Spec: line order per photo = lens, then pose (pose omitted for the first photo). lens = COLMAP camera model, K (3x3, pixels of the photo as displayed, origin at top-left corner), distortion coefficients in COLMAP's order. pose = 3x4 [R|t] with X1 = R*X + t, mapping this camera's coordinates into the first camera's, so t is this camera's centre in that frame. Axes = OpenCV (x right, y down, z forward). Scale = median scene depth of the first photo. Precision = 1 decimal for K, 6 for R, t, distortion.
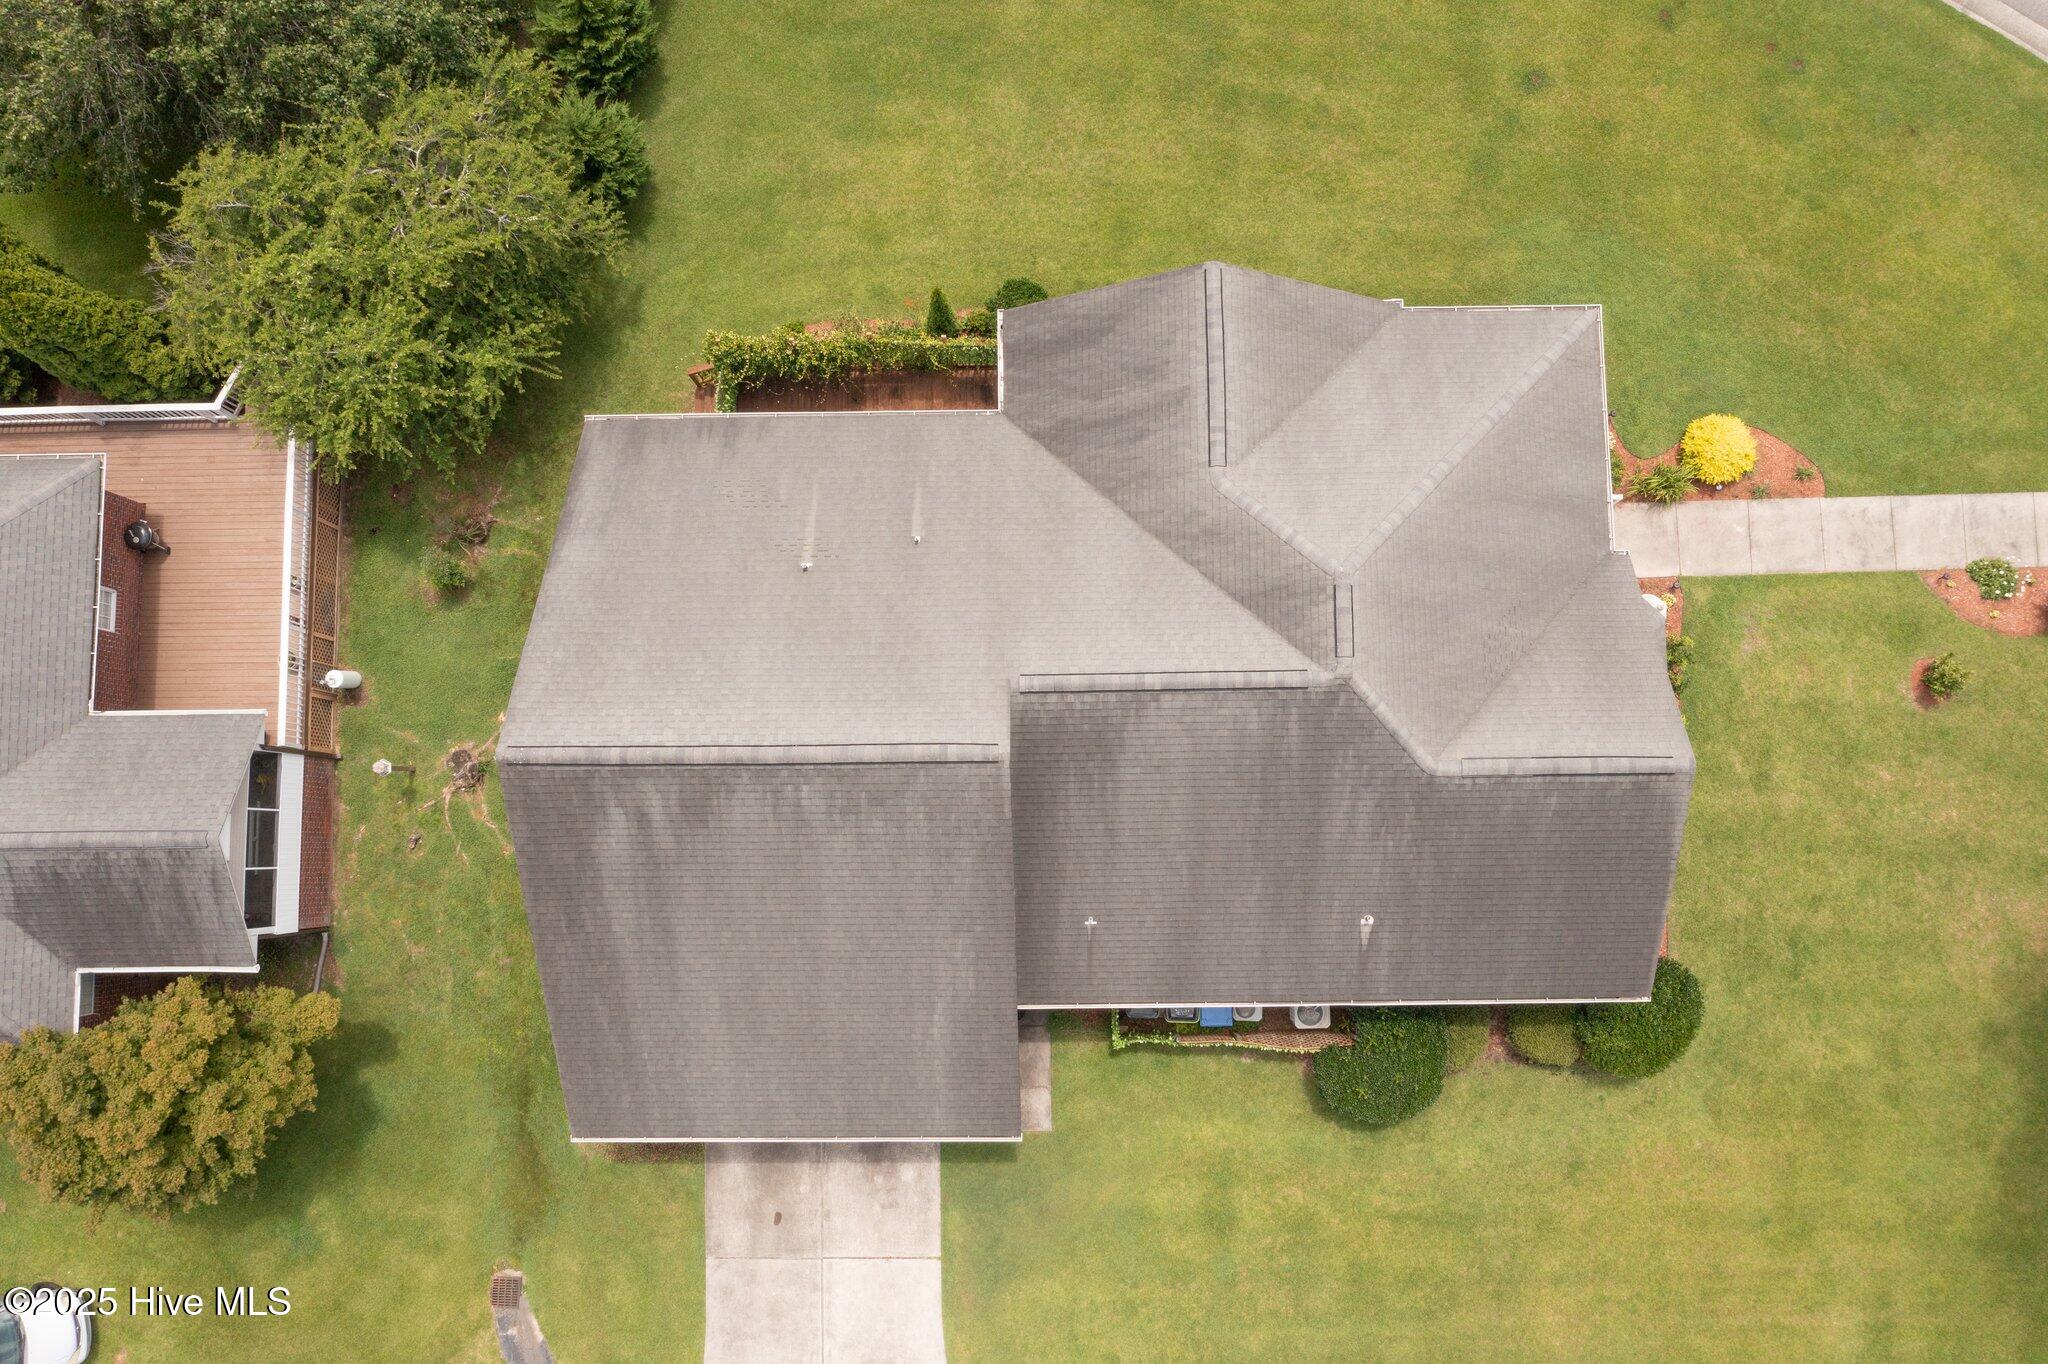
lens RADIAL K [[1593.5, 0, 1021.9], [0, 1593.5, 680.0], [0, 0, 1]] dist [-0.006516, -0.002528]
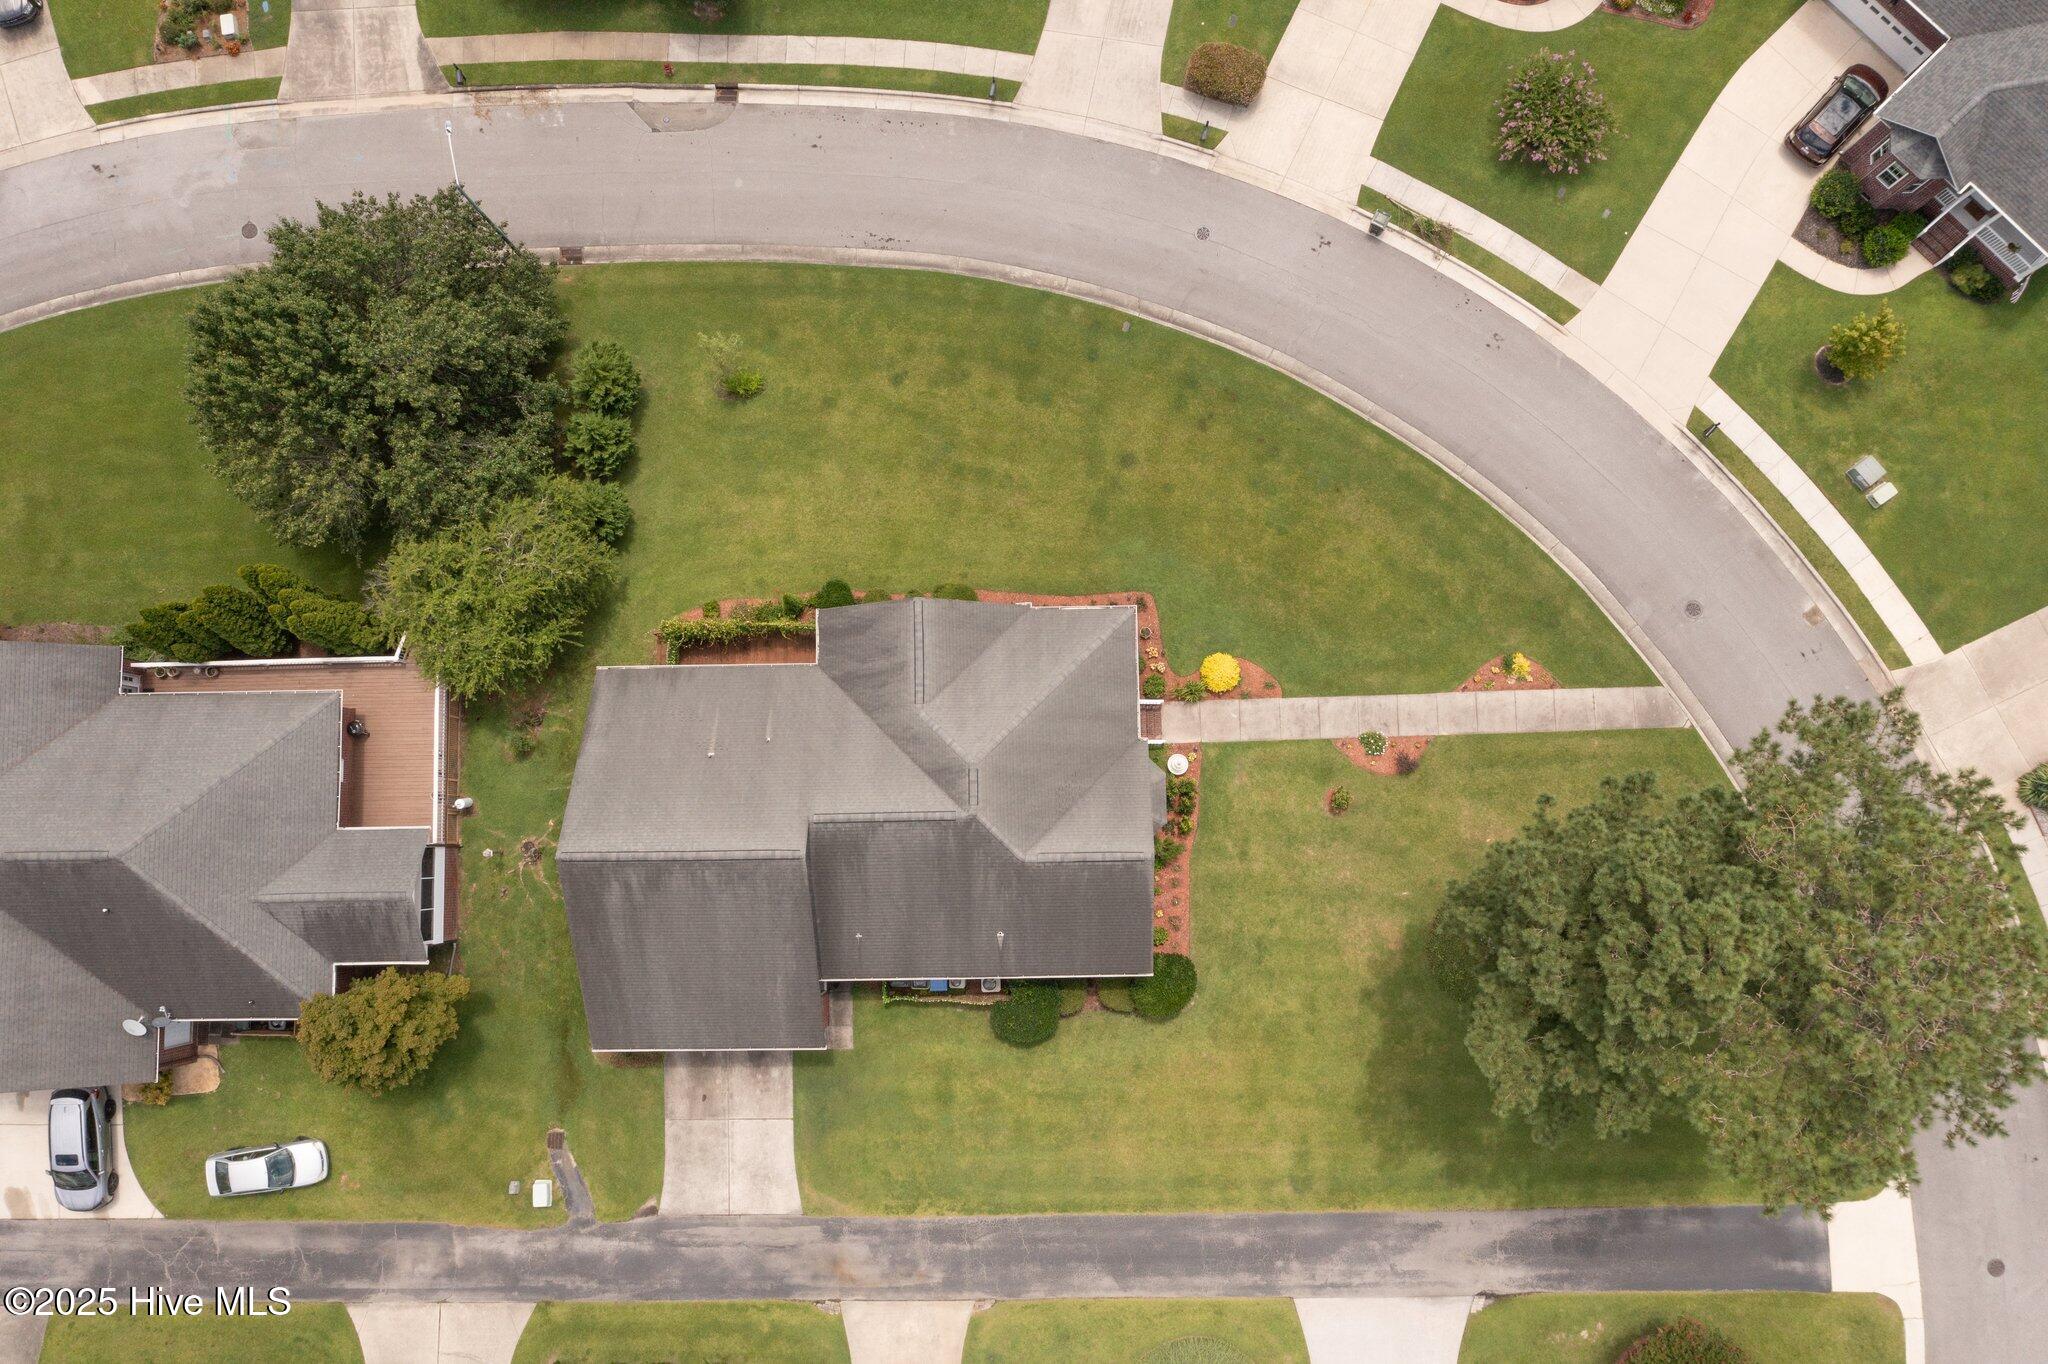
lens RADIAL K [[1647.9, 0, 1023.7], [0, 1647.9, 678.3], [0, 0, 1]] dist [0.005975, 0.002153]
pose [[0.999961, -0.005743, -0.006693, 0.231501], [0.005773, 0.999973, 0.004441, -0.151598], [0.006667, -0.004479, 0.999968, -0.898994]]
